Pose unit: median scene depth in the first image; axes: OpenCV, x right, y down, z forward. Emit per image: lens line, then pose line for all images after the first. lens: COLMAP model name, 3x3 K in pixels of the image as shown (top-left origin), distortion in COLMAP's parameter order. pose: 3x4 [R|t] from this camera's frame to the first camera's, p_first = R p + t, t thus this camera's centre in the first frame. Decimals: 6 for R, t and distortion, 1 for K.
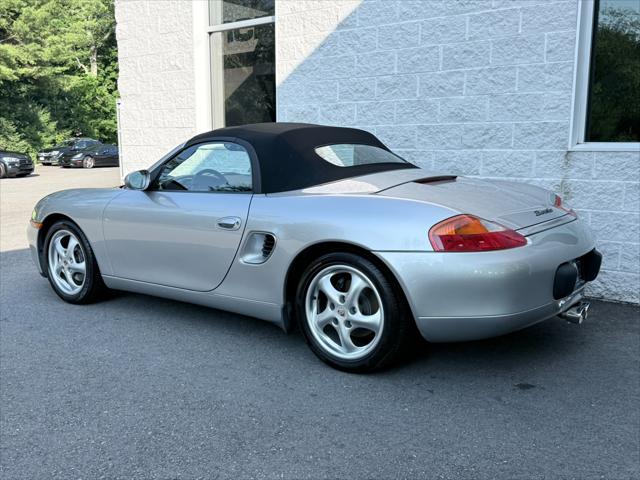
lens RADIAL K [[629.8, 0, 322.0], [0, 629.8, 242.0], [0, 0, 1]] dist [0.188242, -0.404635]
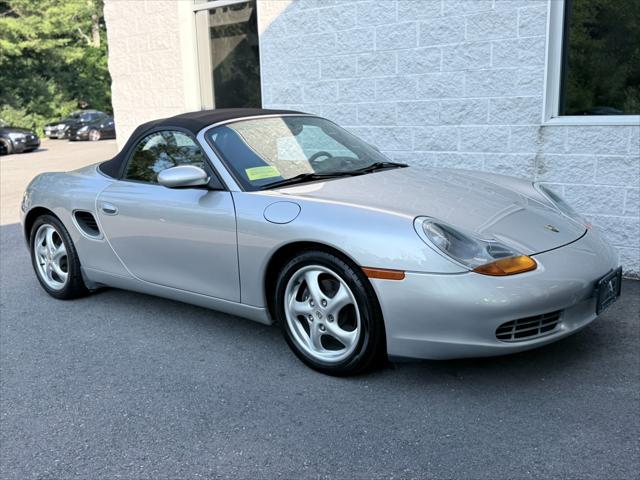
lens RADIAL K [[631.5, 0, 319.0], [0, 631.5, 239.9], [0, 0, 1]] dist [0.189093, -0.411113]
pose [[0.999330, -0.027455, -0.024201, 0.051685], [0.028694, 0.998212, 0.052430, -0.024951], [0.022719, -0.053089, 0.998331, -0.032908]]
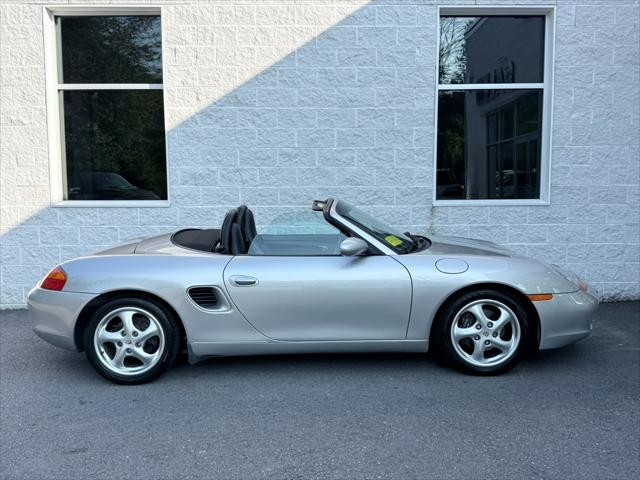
lens RADIAL K [[629.8, 0, 322.0], [0, 629.8, 242.0], [0, 0, 1]] dist [0.188242, -0.404635]
pose [[0.775583, -0.069245, 0.627436, -0.757438], [0.103188, 0.994503, -0.017797, -0.059236], [-0.622755, 0.078547, 0.778464, 0.014981]]
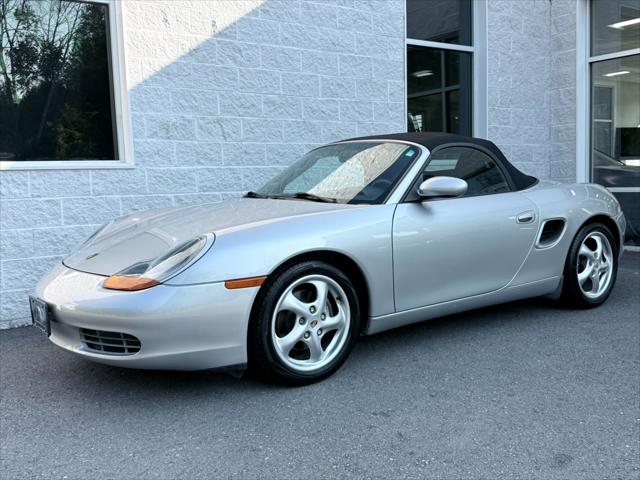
lens RADIAL K [[631.5, 0, 319.0], [0, 631.5, 239.9], [0, 0, 1]] dist [0.189093, -0.411113]
pose [[0.278947, -0.104861, 0.954564, -1.045728], [0.175017, 0.982924, 0.056832, -0.093018], [-0.944223, 0.151212, 0.292536, 0.798136]]
